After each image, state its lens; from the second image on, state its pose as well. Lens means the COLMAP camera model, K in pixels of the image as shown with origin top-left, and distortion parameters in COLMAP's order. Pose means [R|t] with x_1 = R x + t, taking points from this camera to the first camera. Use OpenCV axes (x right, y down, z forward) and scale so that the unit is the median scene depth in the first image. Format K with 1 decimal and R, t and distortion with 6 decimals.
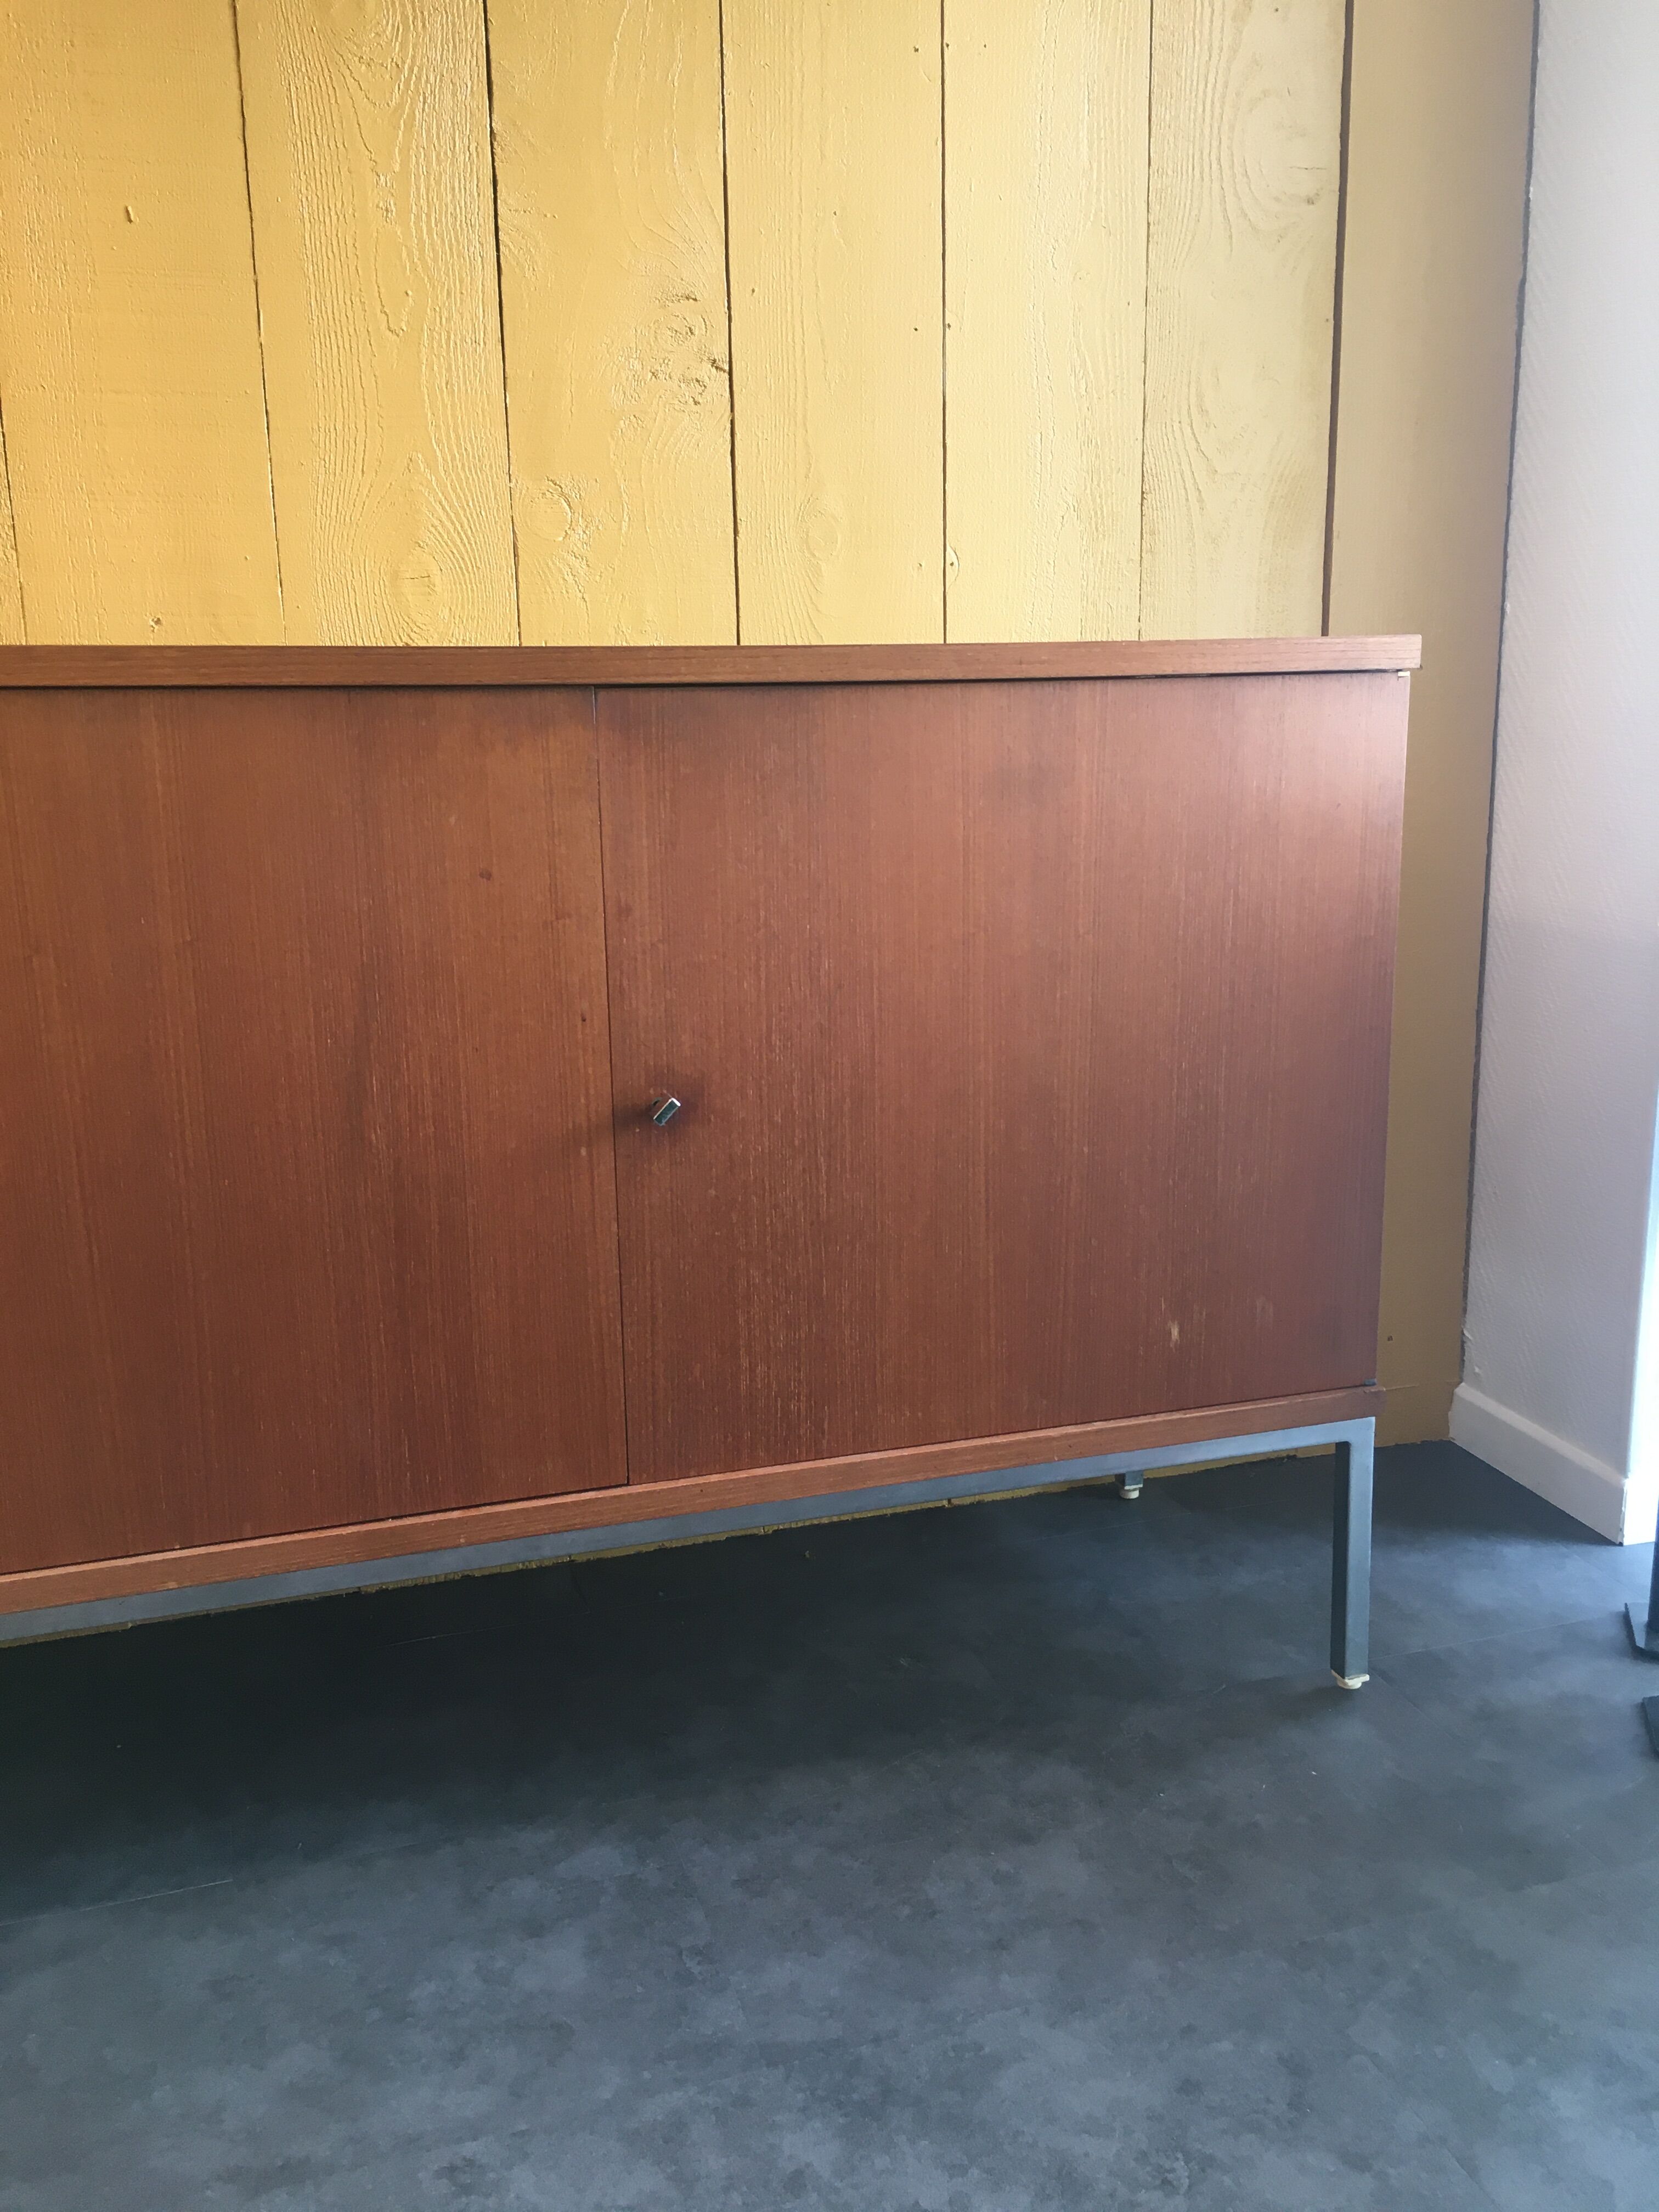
lens RADIAL K [[1899.7, 0, 840.5], [0, 1899.7, 1097.4], [0, 0, 1]] dist [0.075330, -0.105849]
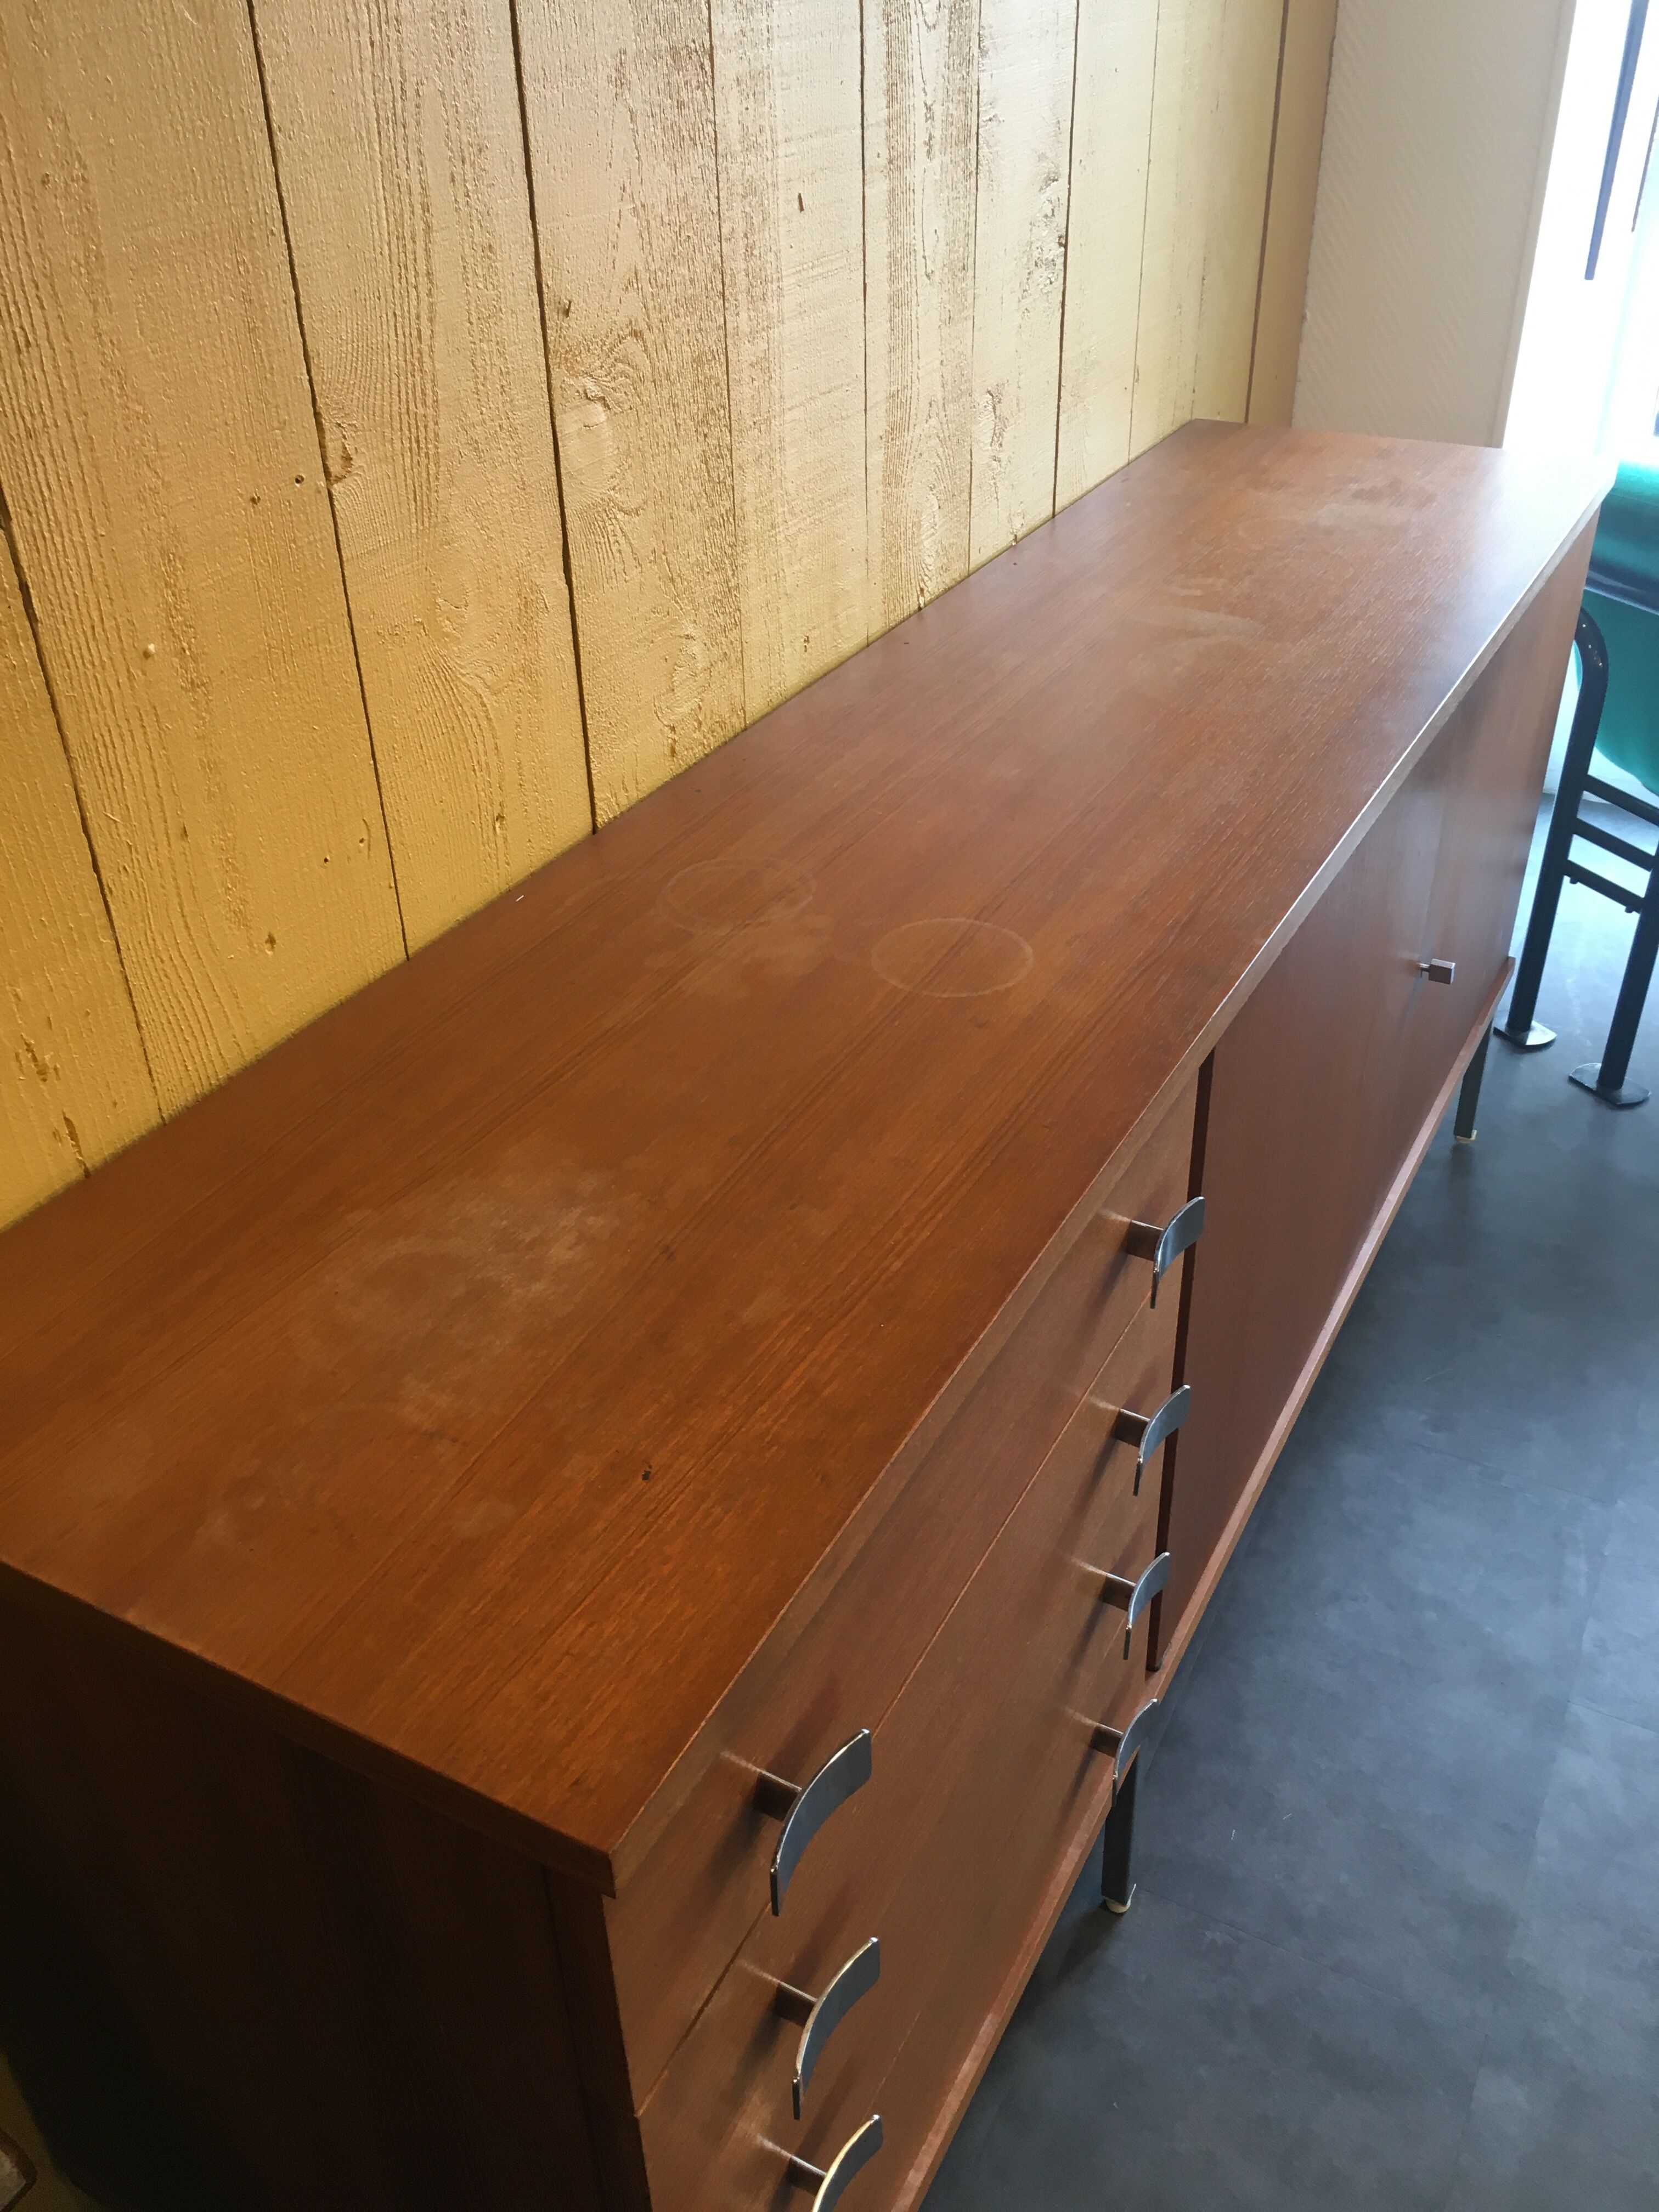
lens RADIAL K [[1899.7, 0, 821.9], [0, 1899.7, 1093.0], [0, 0, 1]] dist [0.075330, -0.105849]
pose [[0.714569, -0.381254, 0.586546, -1.149884], [0.154187, 0.903658, 0.399535, -0.487757], [-0.682362, -0.195057, 0.704511, 0.321775]]
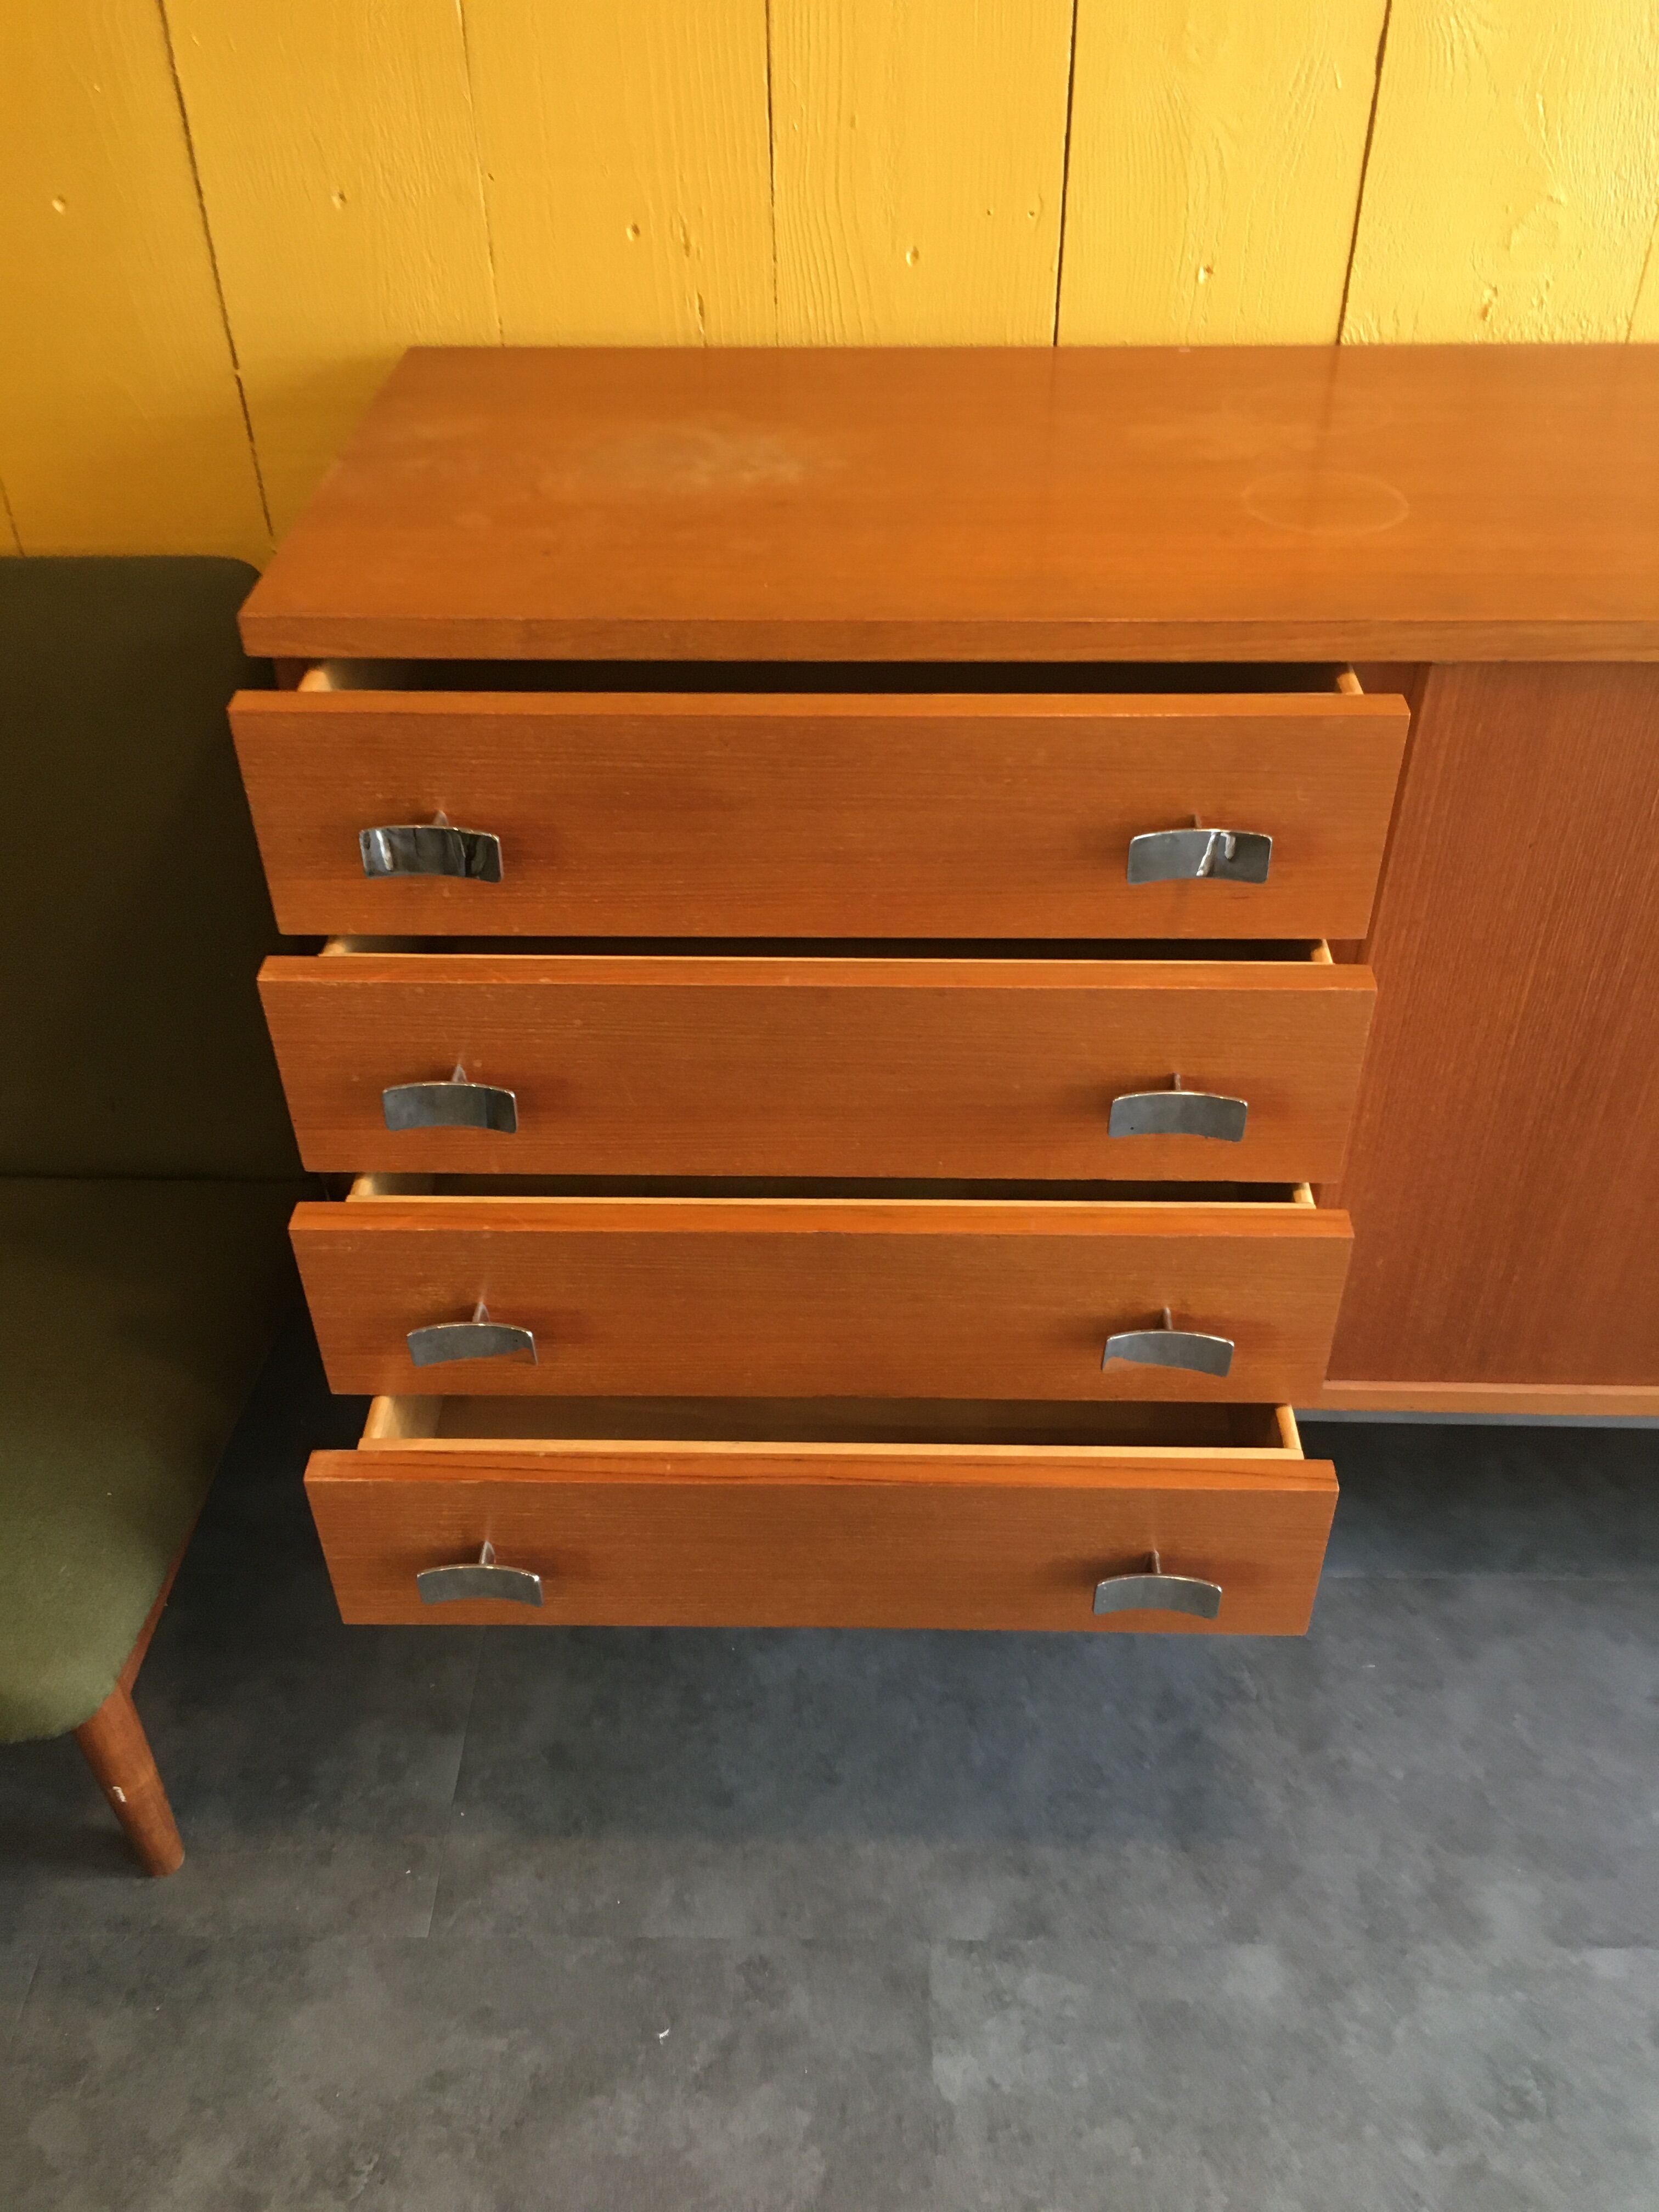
lens RADIAL K [[1899.7, 0, 819.4], [0, 1899.7, 1104.0], [0, 0, 1]] dist [0.075330, -0.105849]
pose [[0.946257, 0.209293, -0.246563, -0.547221], [-0.072071, 0.879664, 0.470103, -0.345480], [0.315282, -0.427068, 0.847473, -0.002540]]
